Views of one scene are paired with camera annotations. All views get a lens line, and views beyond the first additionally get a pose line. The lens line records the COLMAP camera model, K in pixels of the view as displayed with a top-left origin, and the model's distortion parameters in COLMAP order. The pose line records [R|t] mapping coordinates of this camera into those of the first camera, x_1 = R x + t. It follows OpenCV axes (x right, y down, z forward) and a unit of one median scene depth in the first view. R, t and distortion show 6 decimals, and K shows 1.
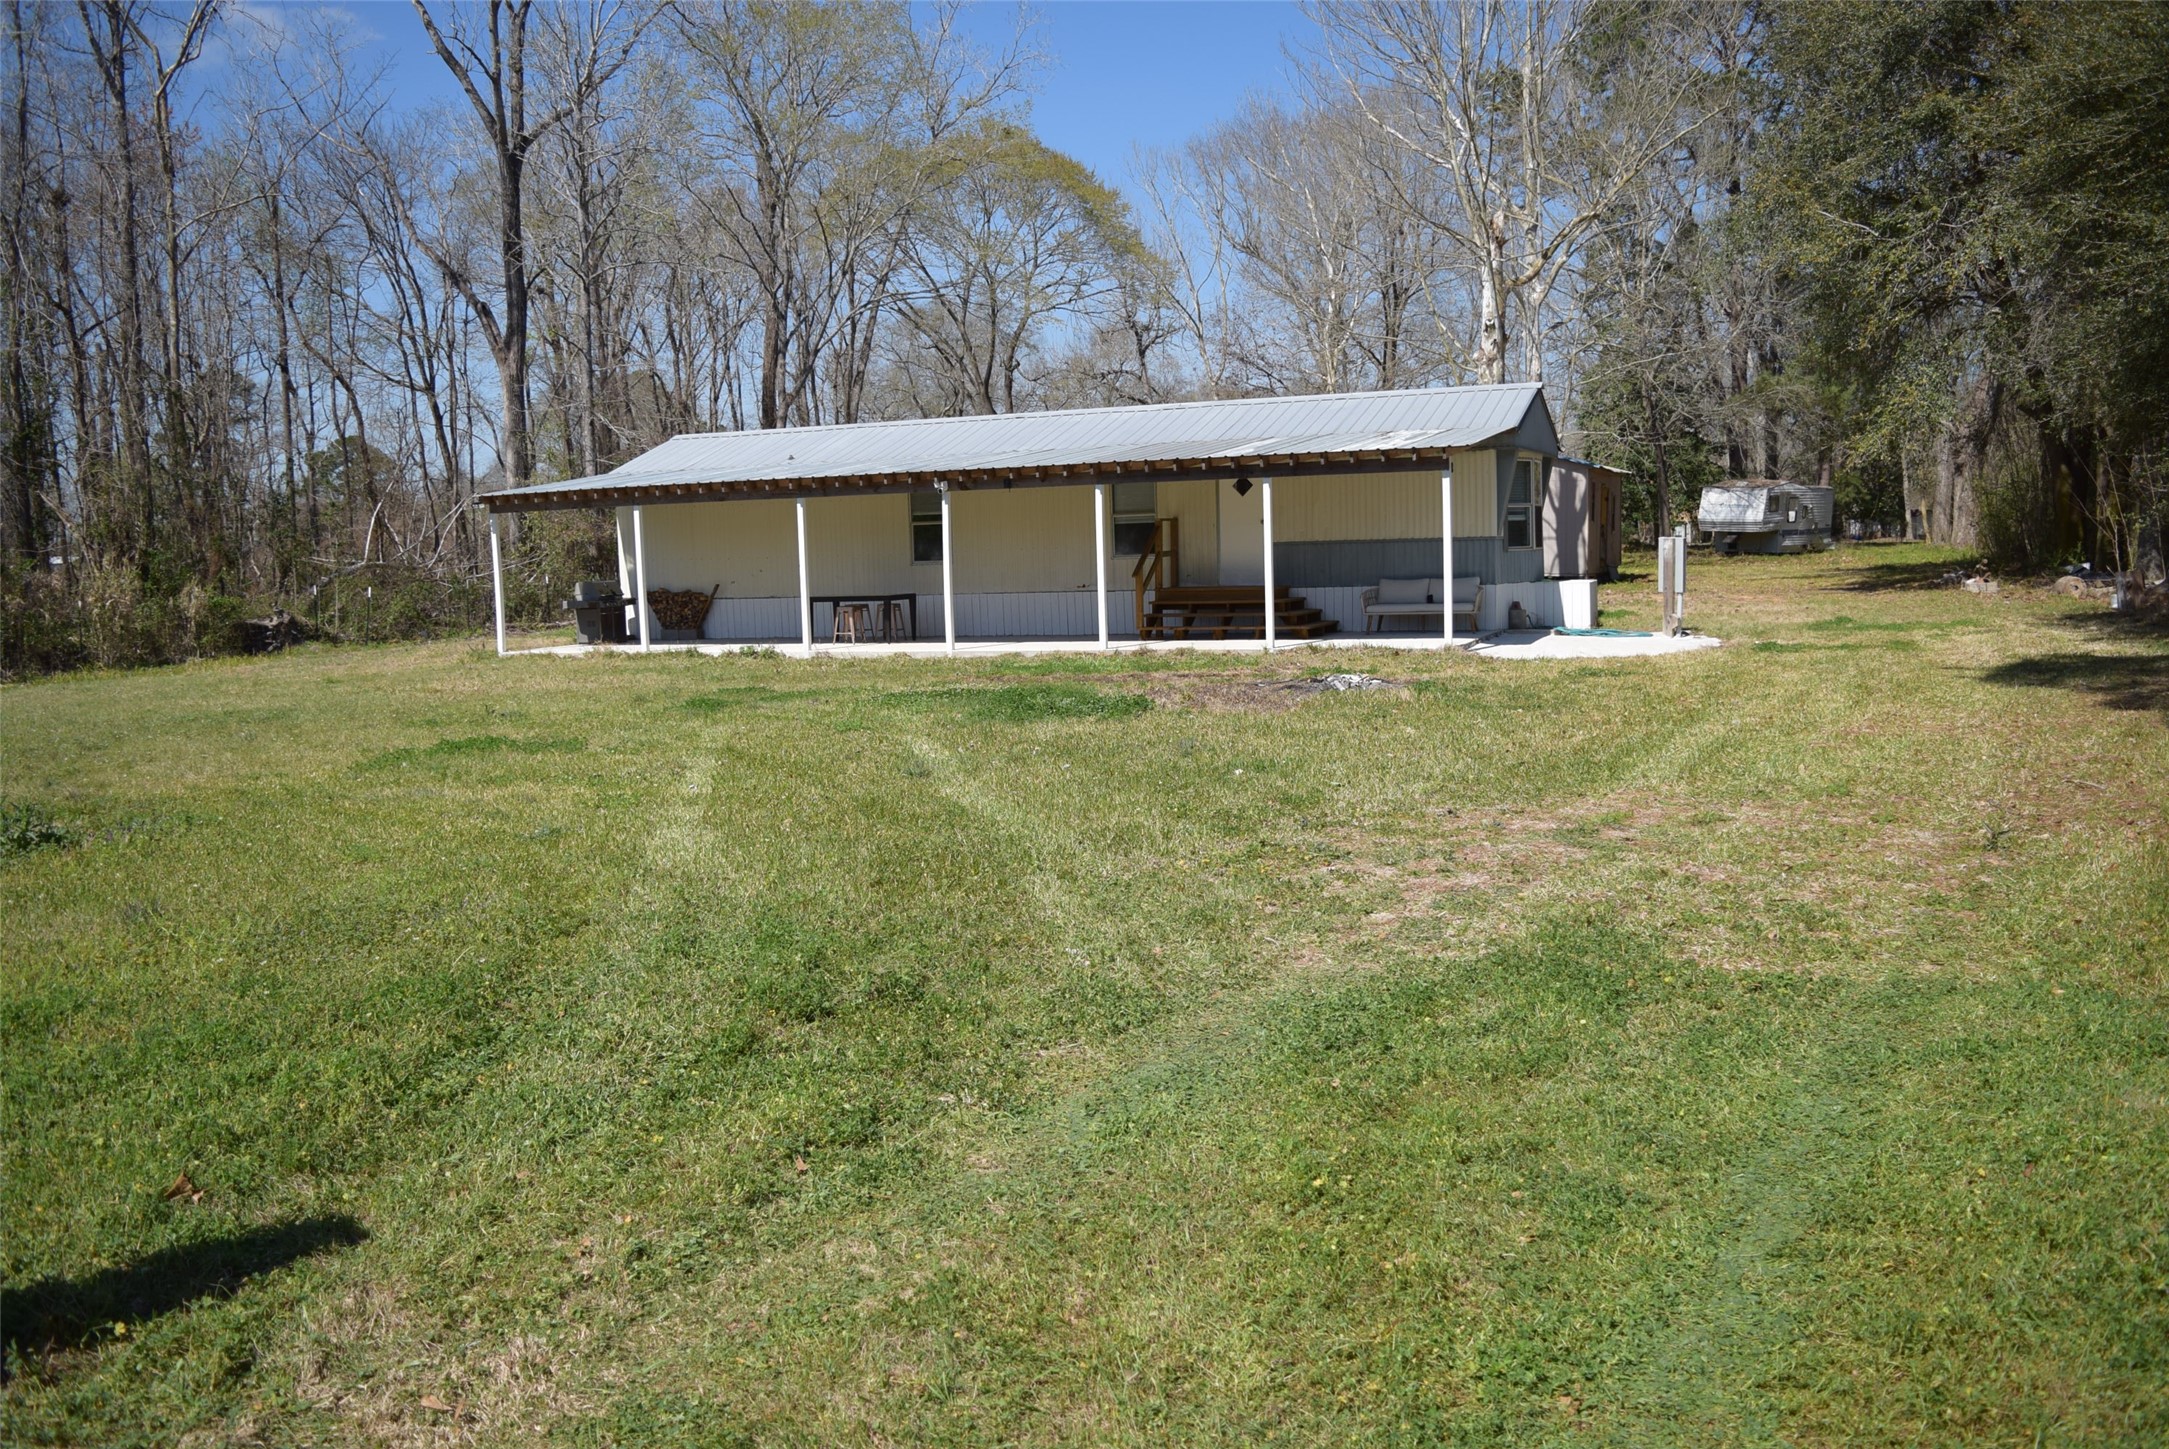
lens RADIAL K [[1710.7, 0, 1090.1], [0, 1710.7, 729.9], [0, 0, 1]] dist [-0.097800, 0.025145]
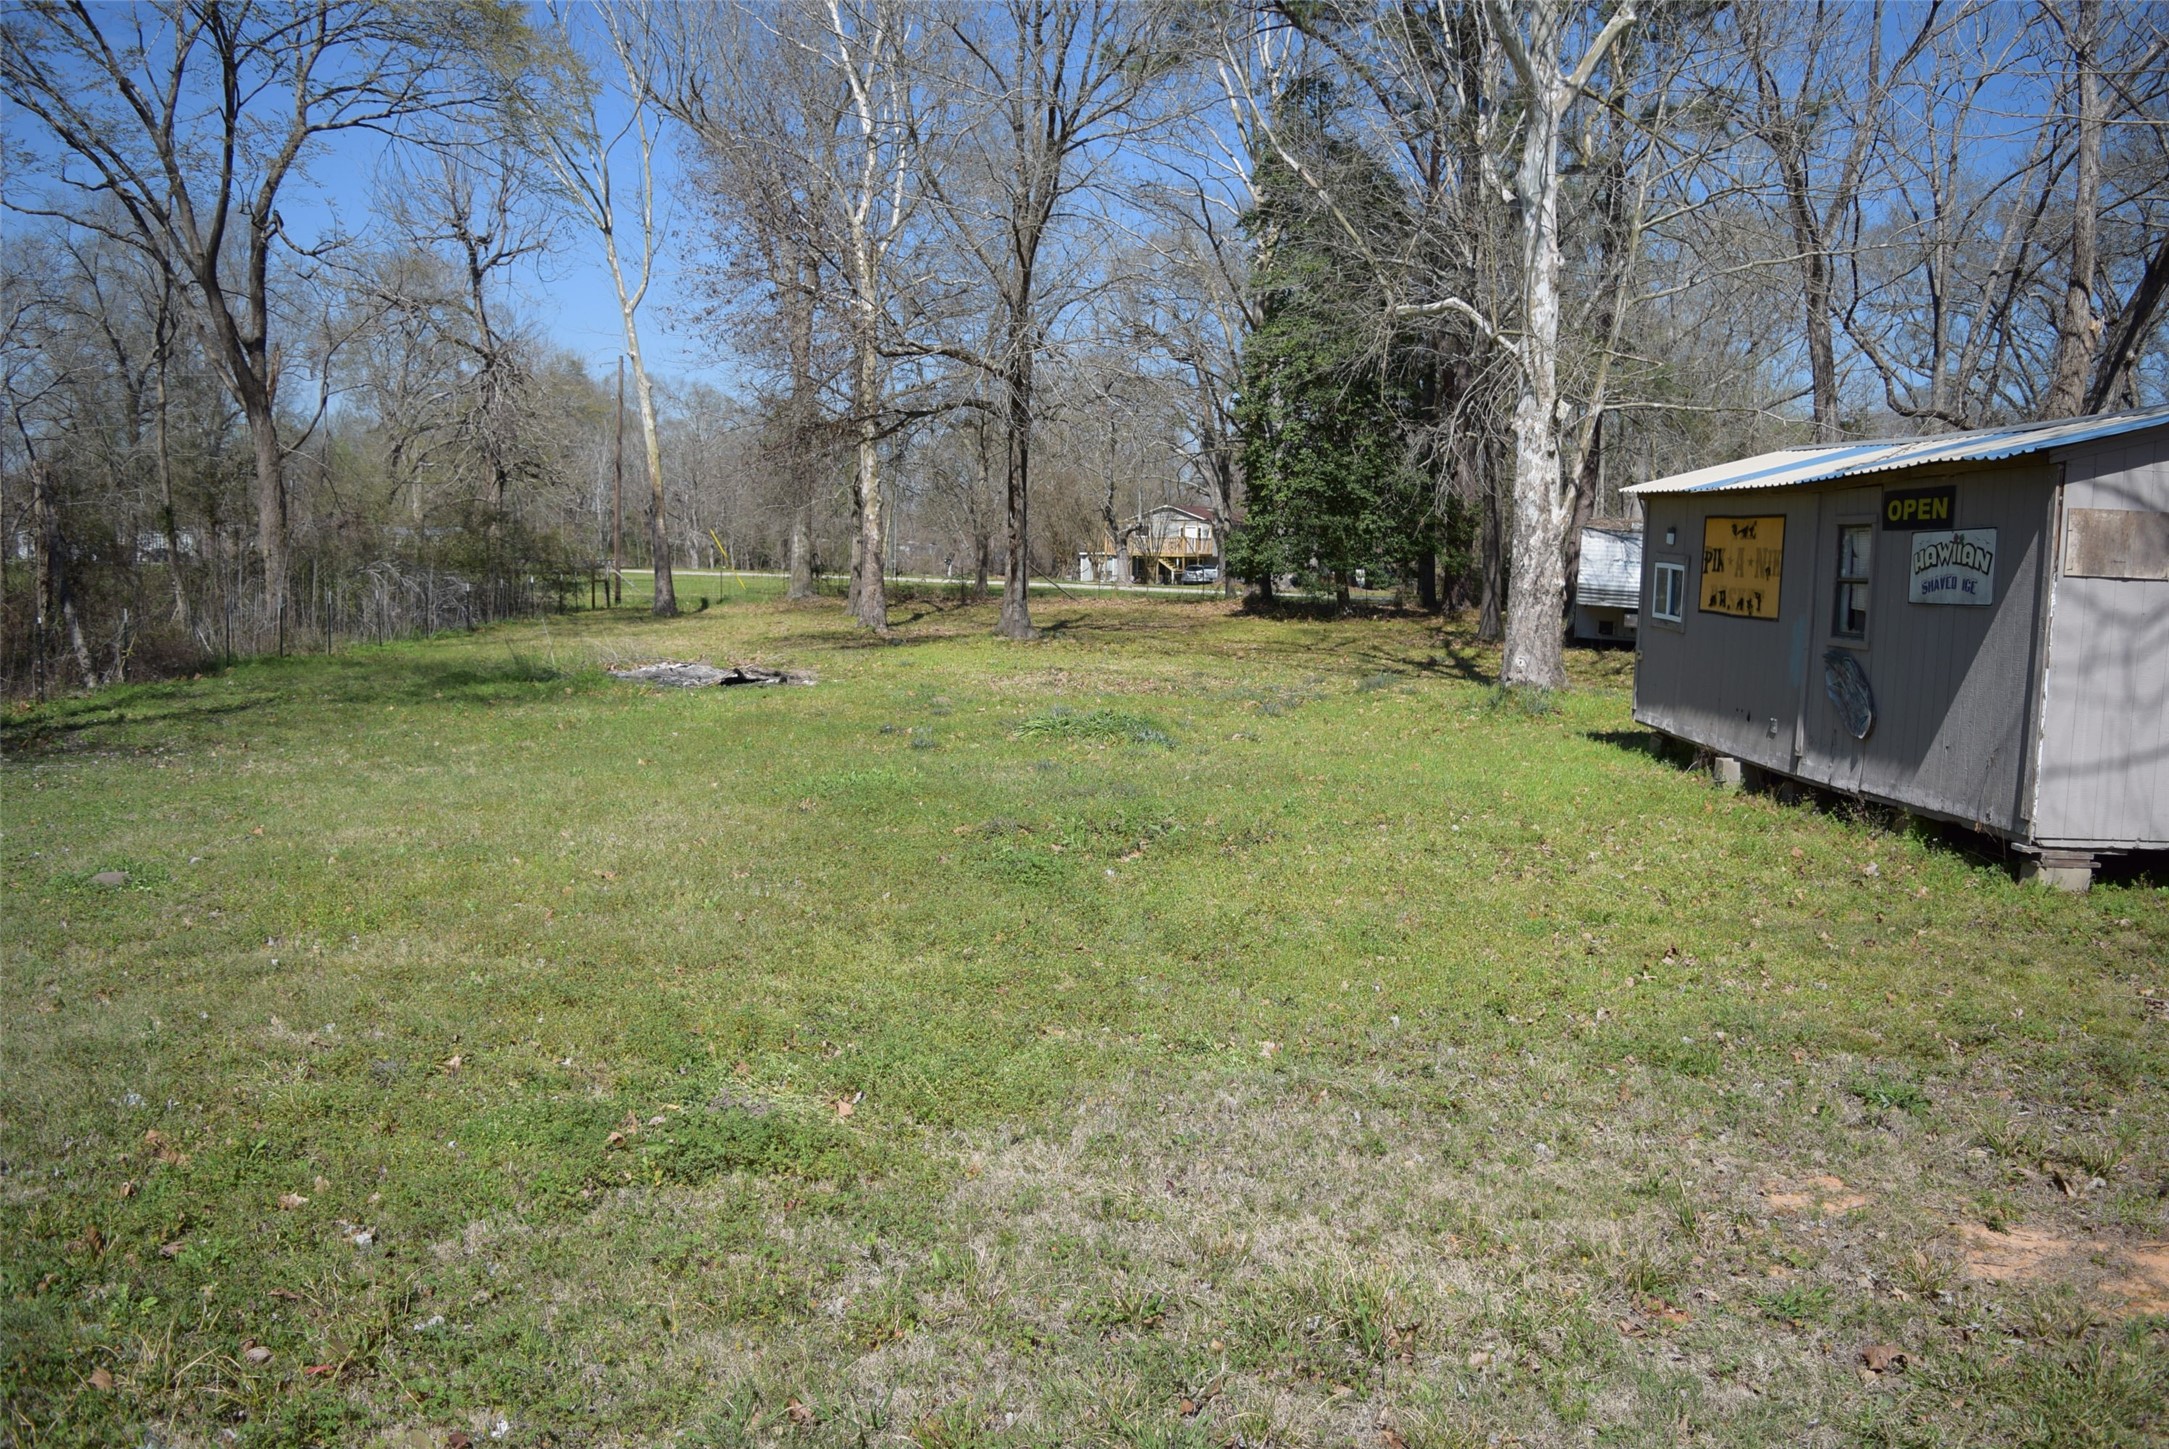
lens RADIAL K [[1710.7, 0, 1077.6], [0, 1710.7, 715.5], [0, 0, 1]] dist [-0.097800, 0.025145]
pose [[0.917253, 0.007272, 0.398239, -0.050881], [-0.000825, 0.999866, -0.016359, -0.149451], [-0.398305, 0.014677, 0.917136, 1.144508]]
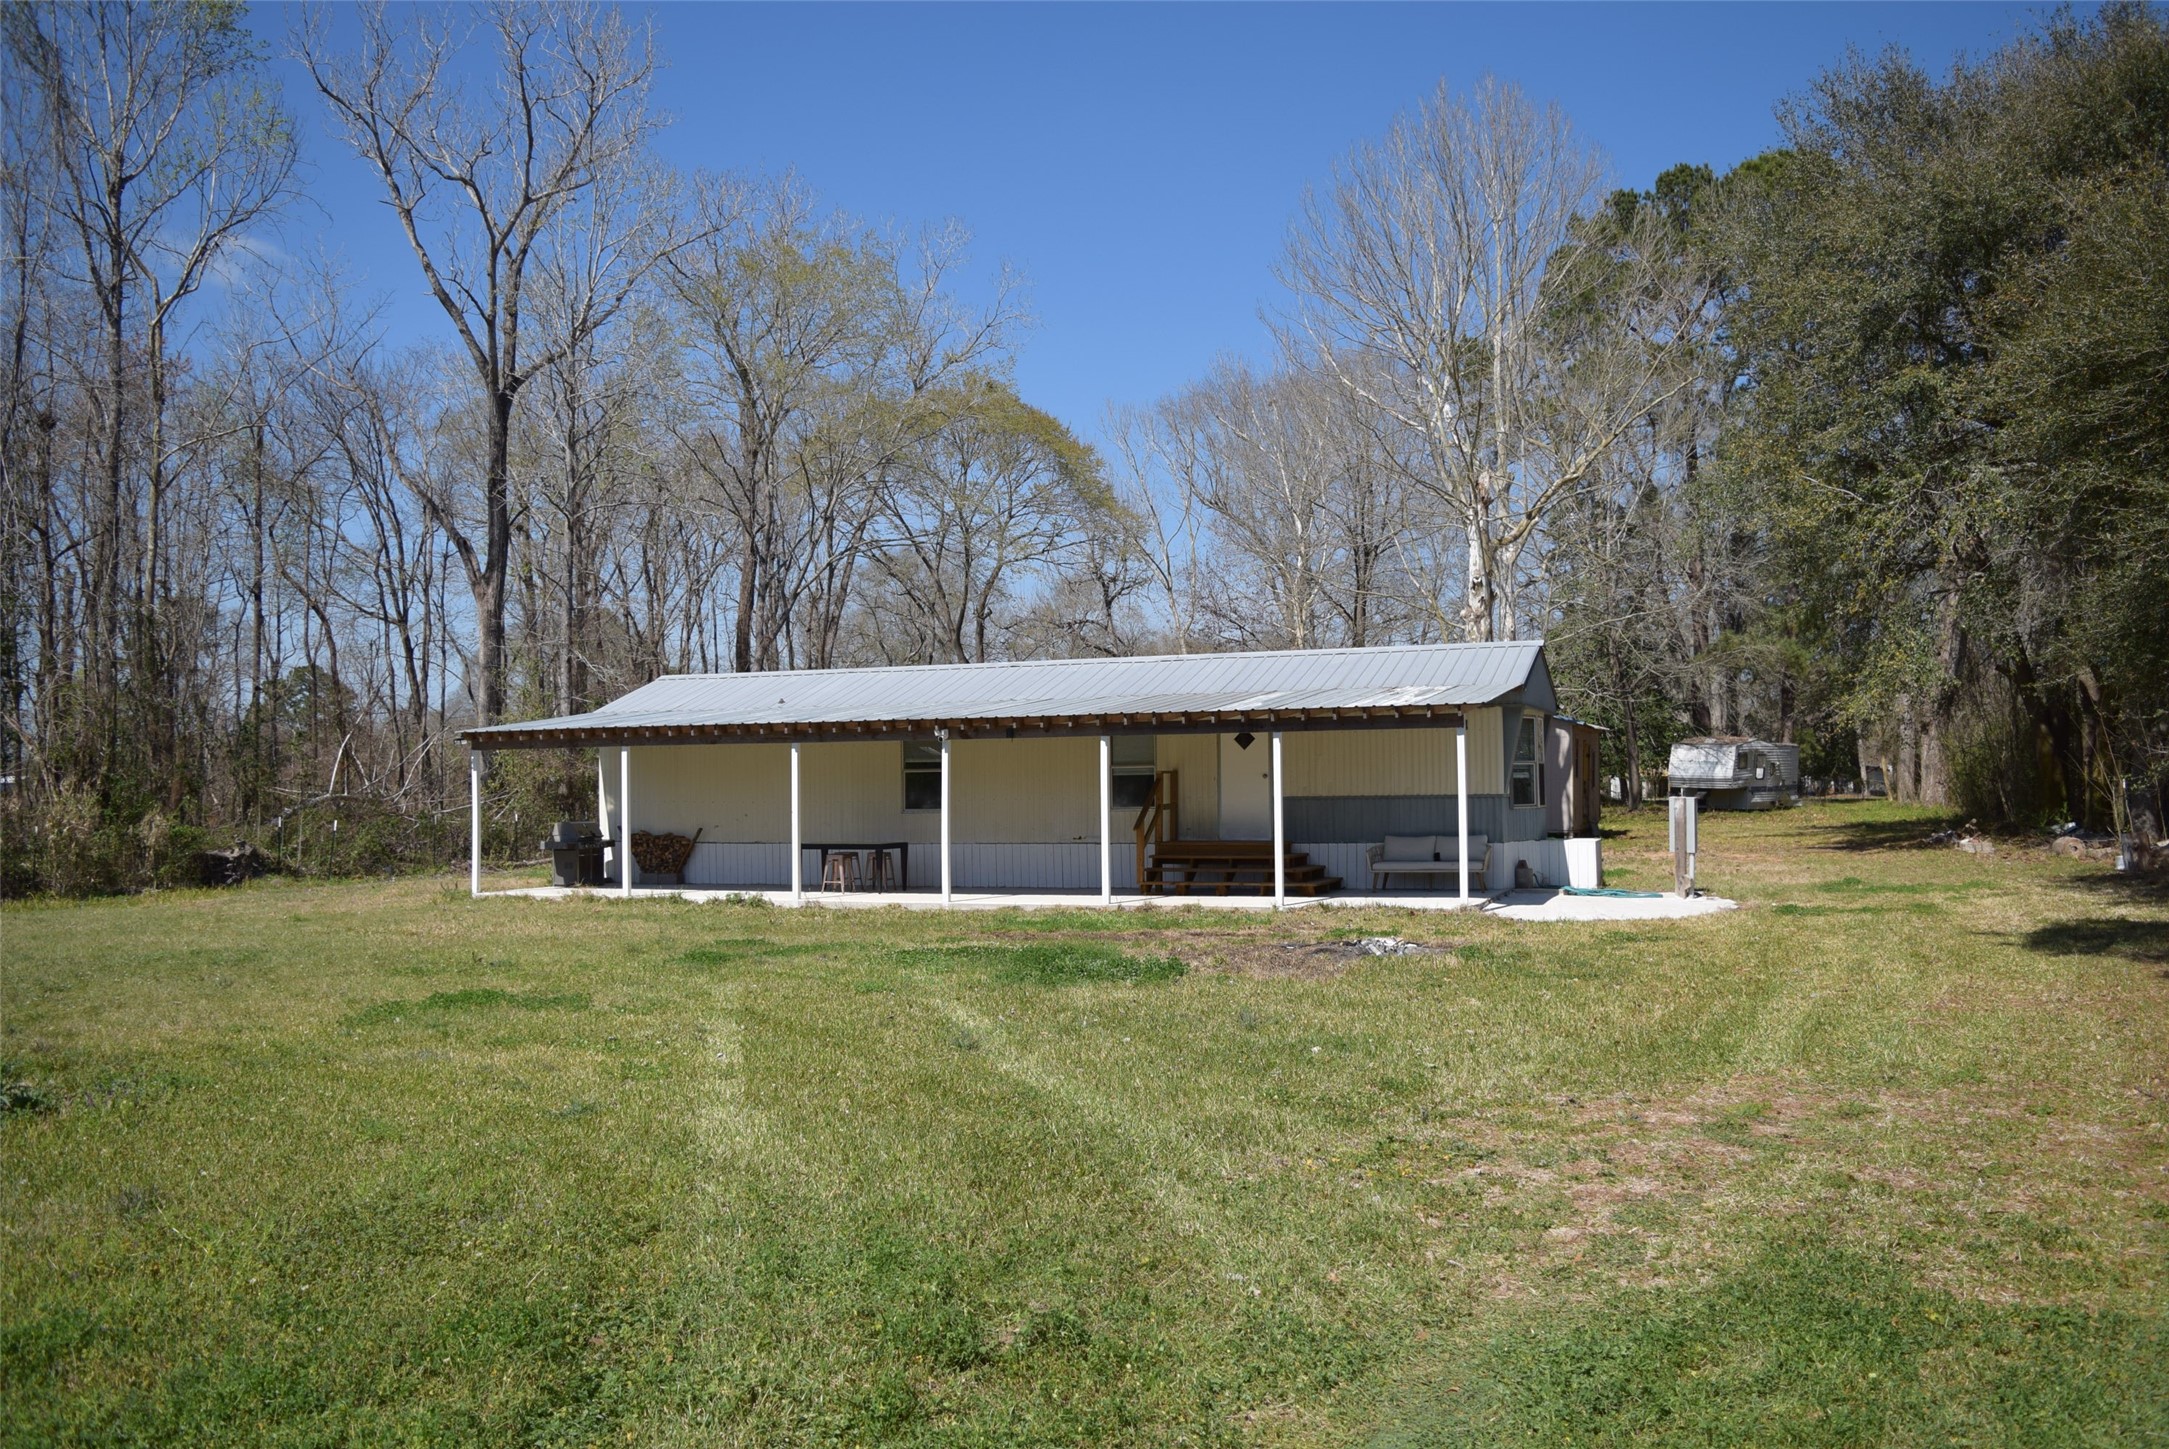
lens RADIAL K [[1710.7, 0, 1090.6], [0, 1710.7, 732.8], [0, 0, 1]] dist [-0.097800, 0.025145]
pose [[0.999453, 0.018649, 0.027303, -0.023773], [-0.014597, 0.989798, -0.141729, -0.004784], [-0.029668, 0.141253, 0.989529, 0.021153]]
